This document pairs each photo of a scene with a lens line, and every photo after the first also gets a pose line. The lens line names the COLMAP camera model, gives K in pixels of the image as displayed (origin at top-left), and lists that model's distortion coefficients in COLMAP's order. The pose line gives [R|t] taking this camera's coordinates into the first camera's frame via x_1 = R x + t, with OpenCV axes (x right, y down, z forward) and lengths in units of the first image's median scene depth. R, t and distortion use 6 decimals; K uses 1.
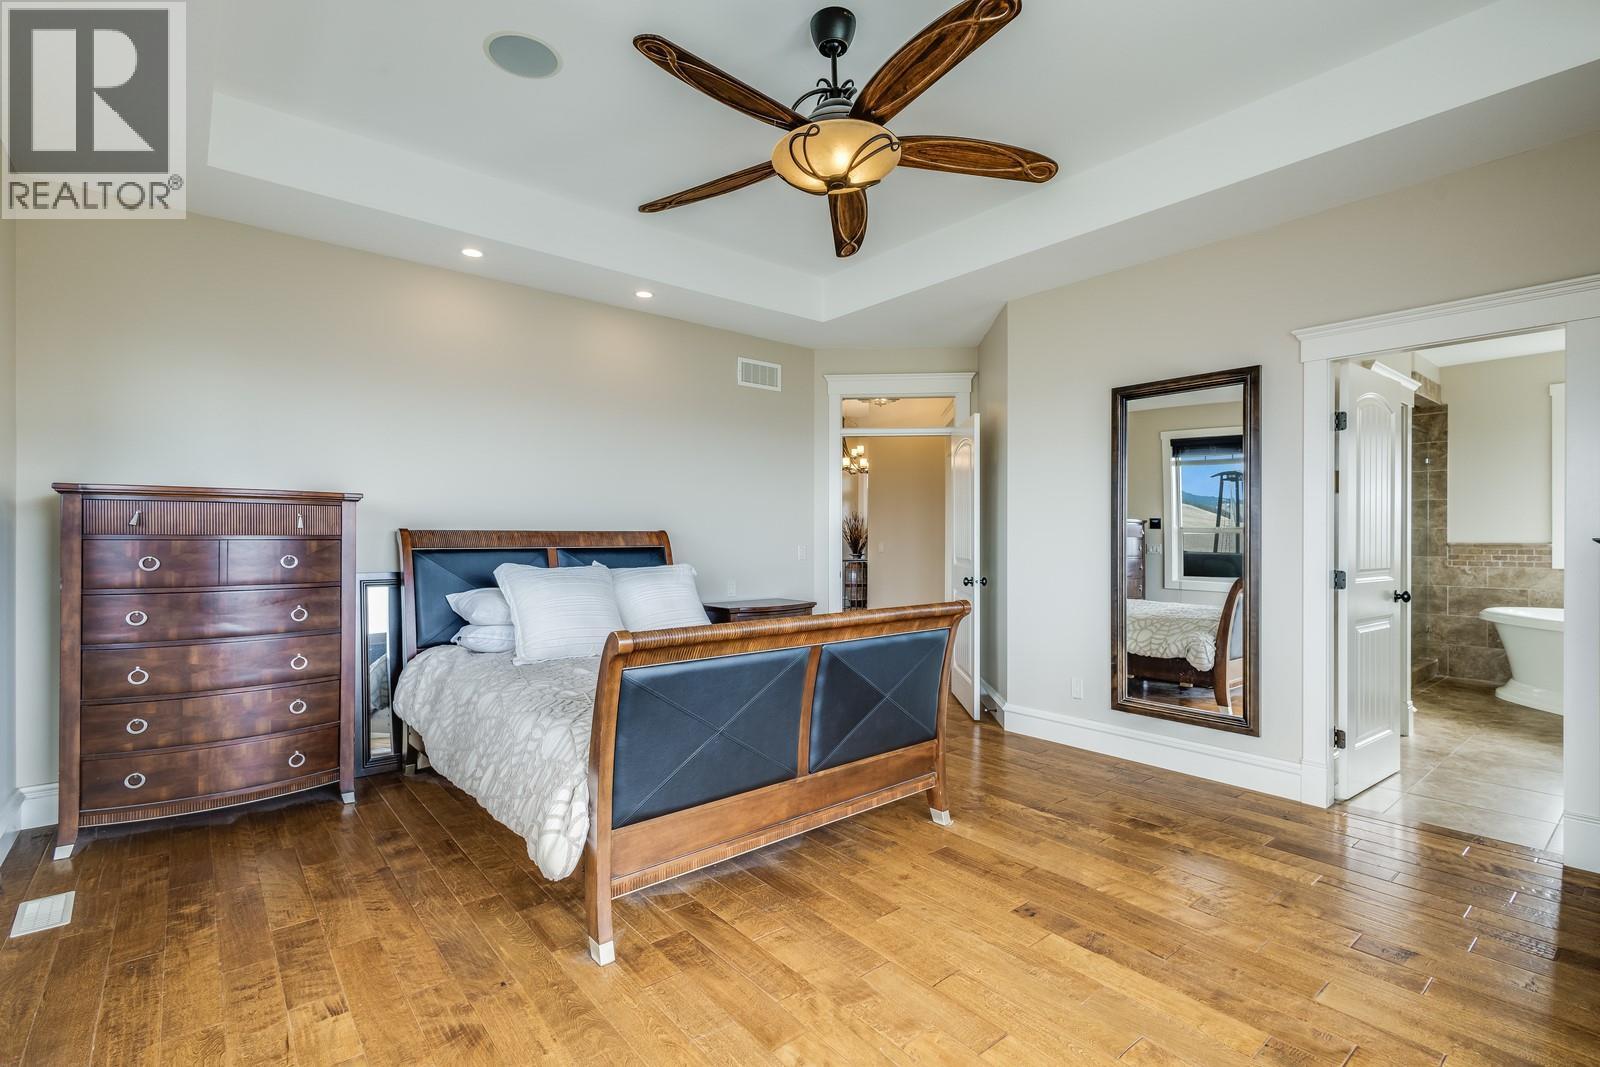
lens RADIAL K [[730.6, 0, 799.5], [0, 730.6, 536.5], [0, 0, 1]] dist [0.011033, -0.004695]
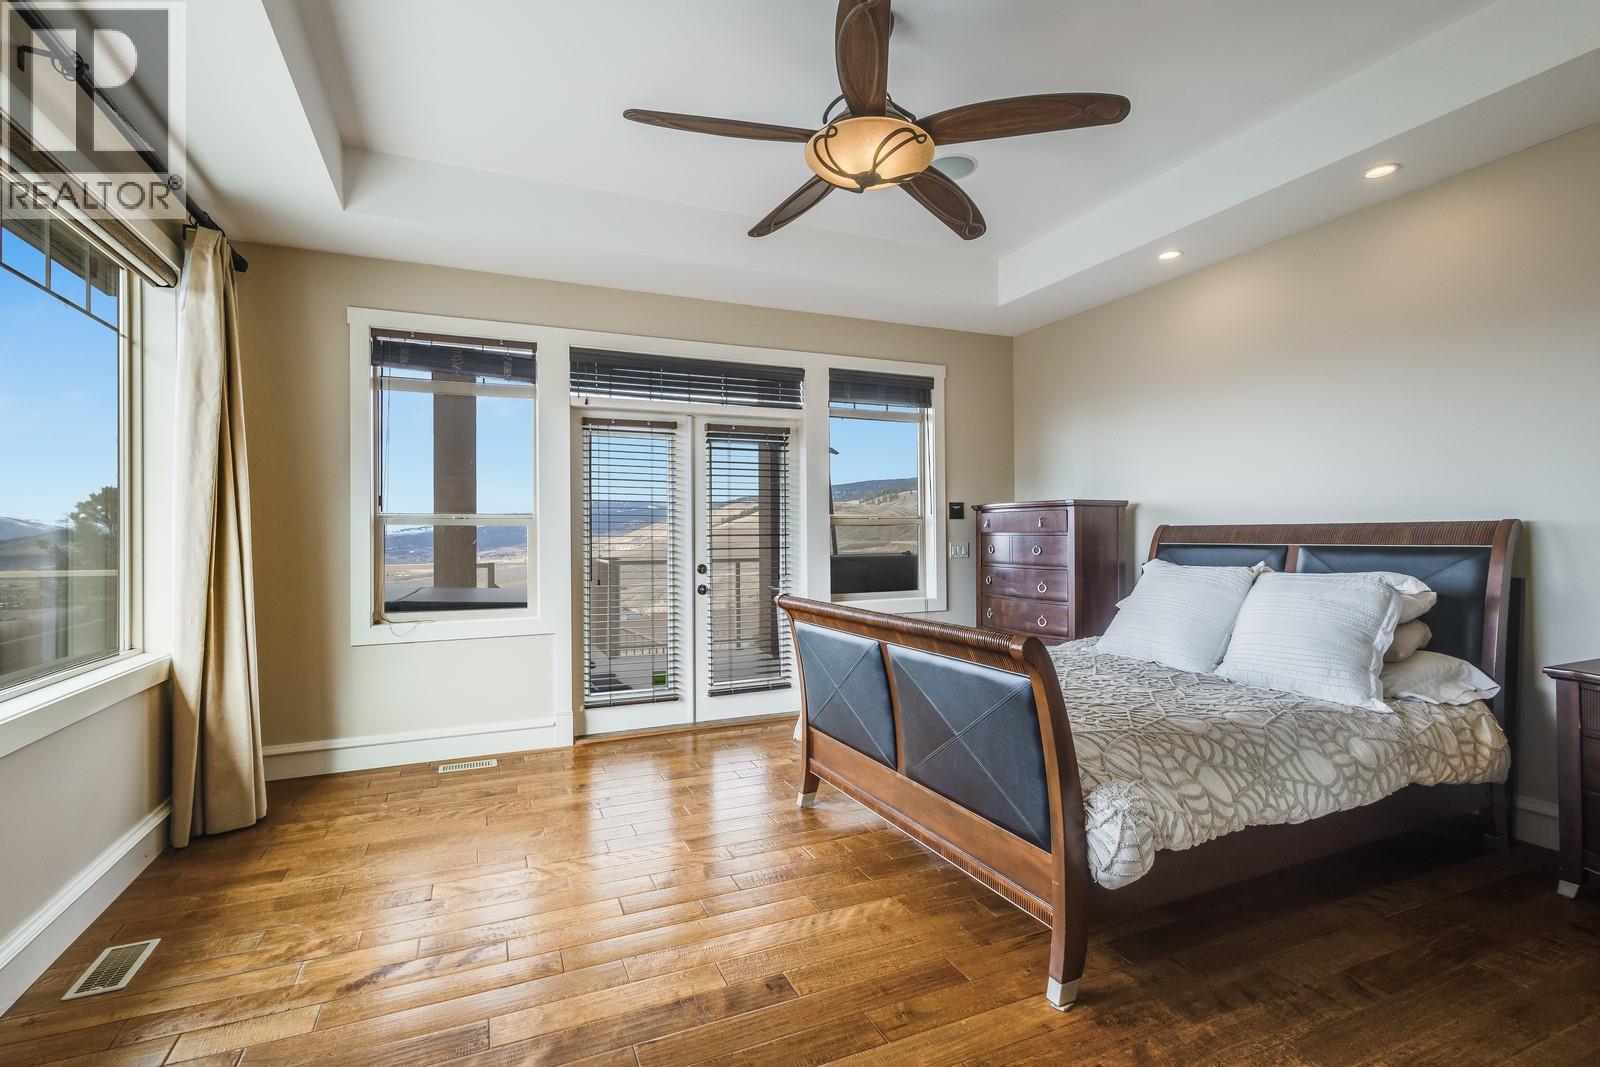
lens RADIAL K [[749.0, 0, 793.9], [0, 749.0, 528.4], [0, 0, 1]] dist [0.004162, 0.000451]
pose [[-0.279617, -0.007736, -0.960081, 1.006330], [0.005545, 0.999938, -0.009672, 0.001542], [0.960096, -0.008028, -0.279556, 1.125025]]
